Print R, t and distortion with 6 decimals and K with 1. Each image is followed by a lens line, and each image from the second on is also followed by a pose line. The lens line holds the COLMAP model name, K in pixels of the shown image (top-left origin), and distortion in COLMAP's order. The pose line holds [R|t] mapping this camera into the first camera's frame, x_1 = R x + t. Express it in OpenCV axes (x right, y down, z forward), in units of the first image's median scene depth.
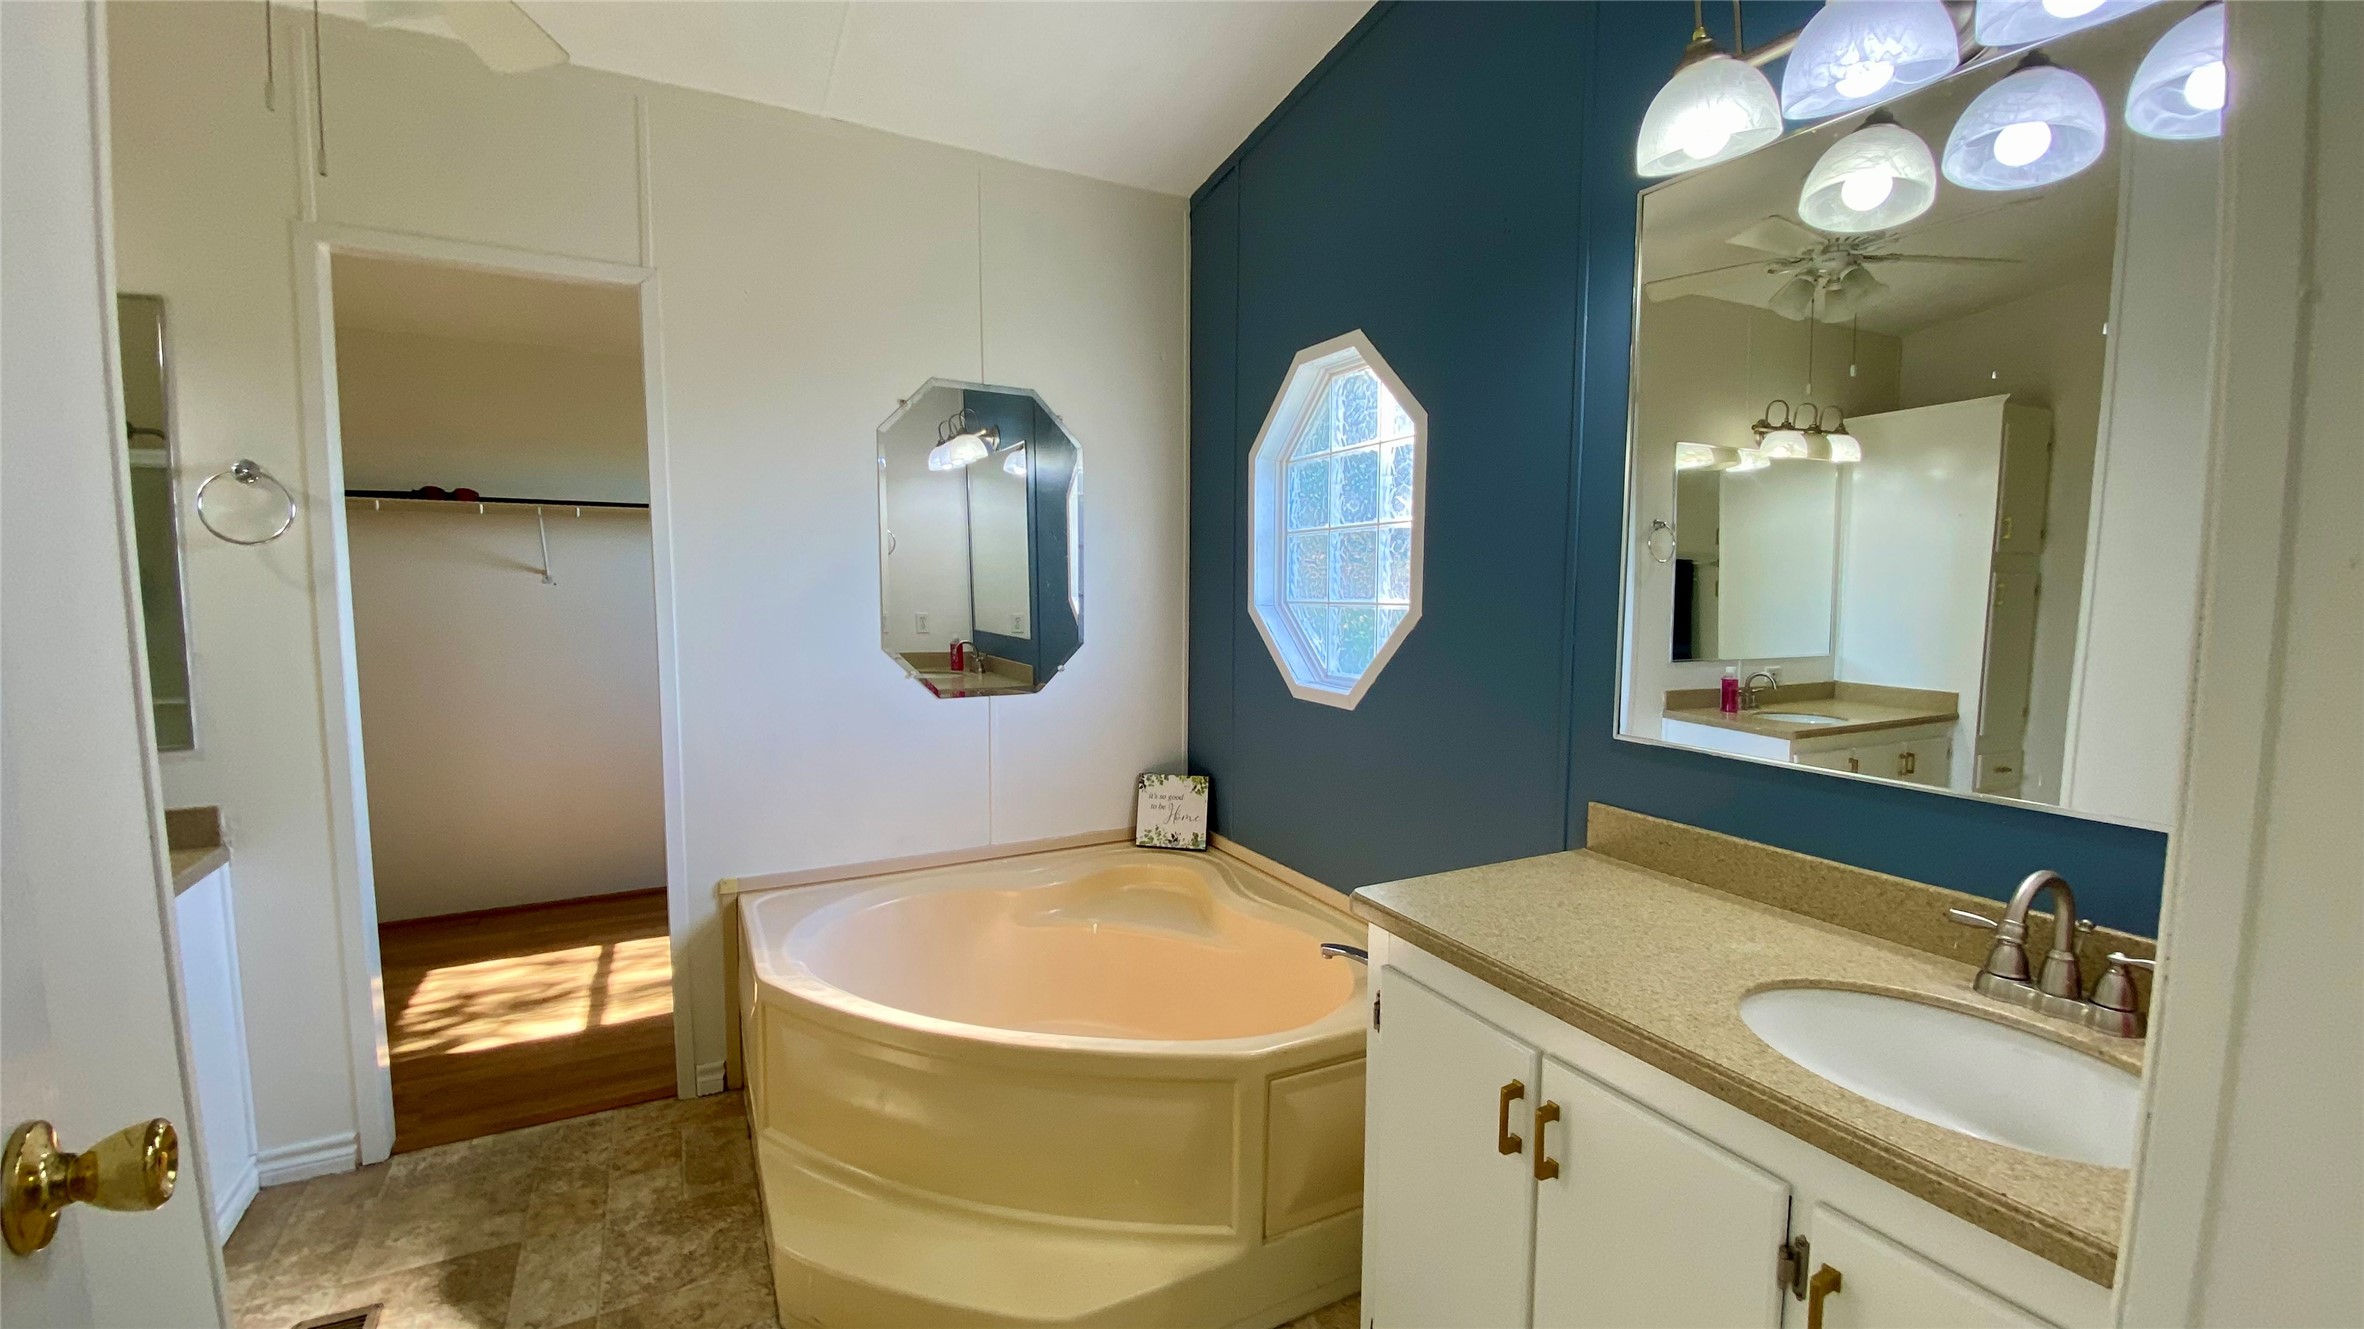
lens RADIAL K [[961.7, 0, 1182.0], [0, 961.7, 664.5], [0, 0, 1]] dist [-0.000185, -0.000247]
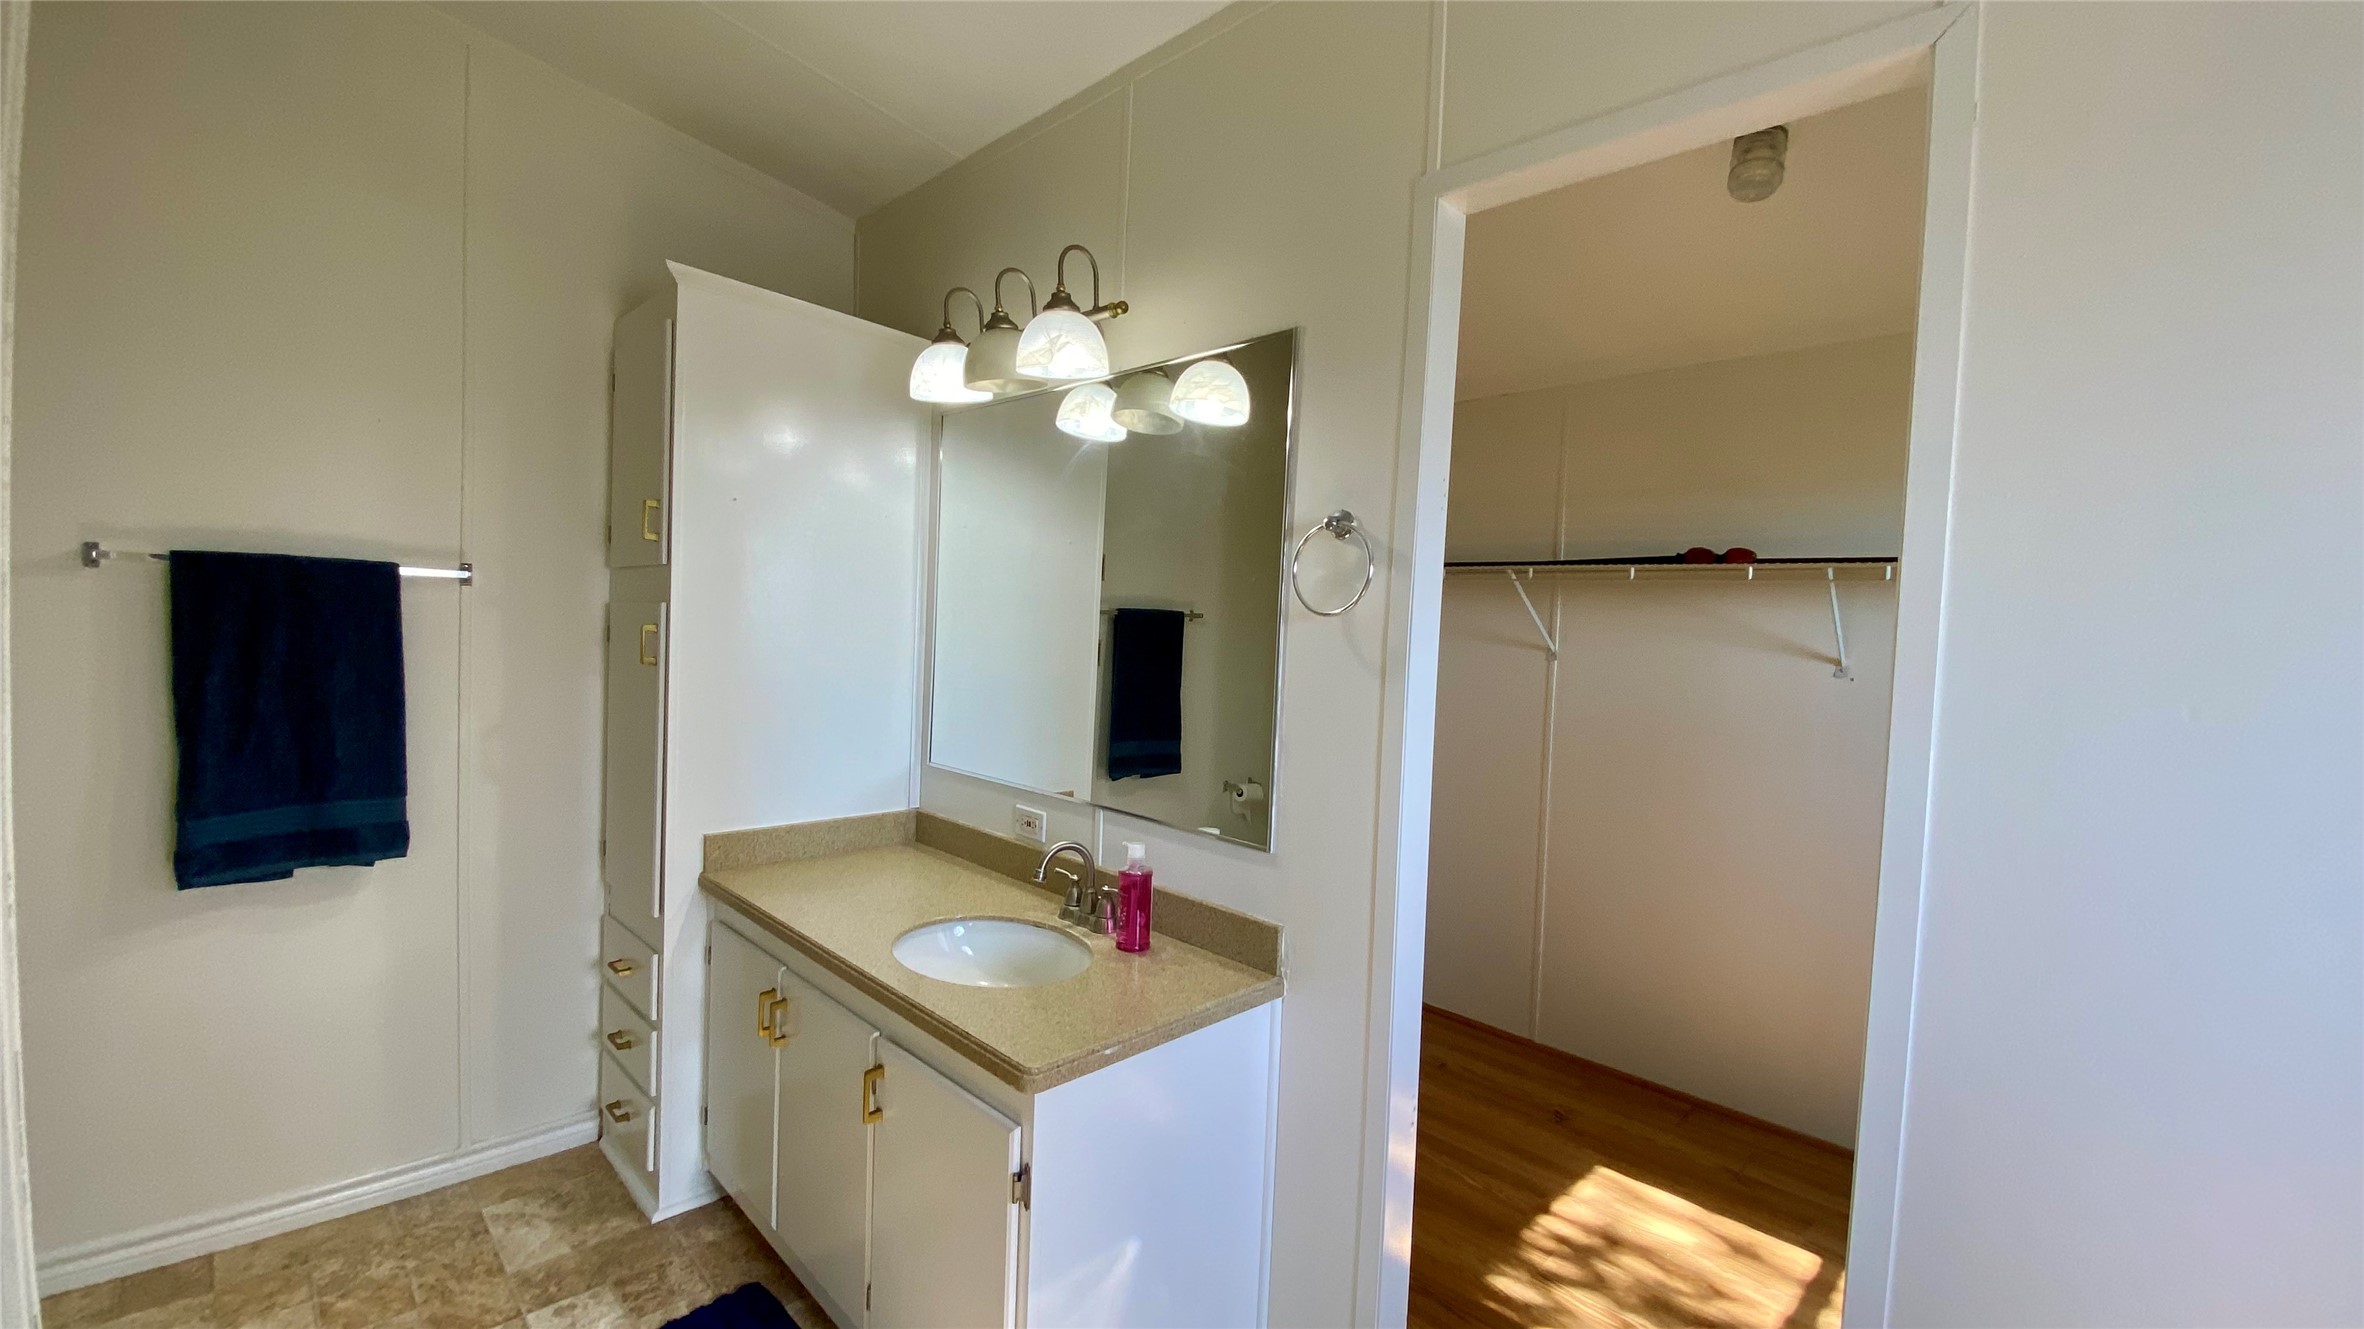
lens RADIAL K [[961.7, 0, 1182.0], [0, 961.7, 664.5], [0, 0, 1]] dist [-0.000185, -0.000247]
pose [[0.277944, 0.044993, -0.959543, -0.160115], [-0.126574, 0.991908, 0.009846, -0.051422], [0.952222, 0.118717, 0.281390, 0.443651]]
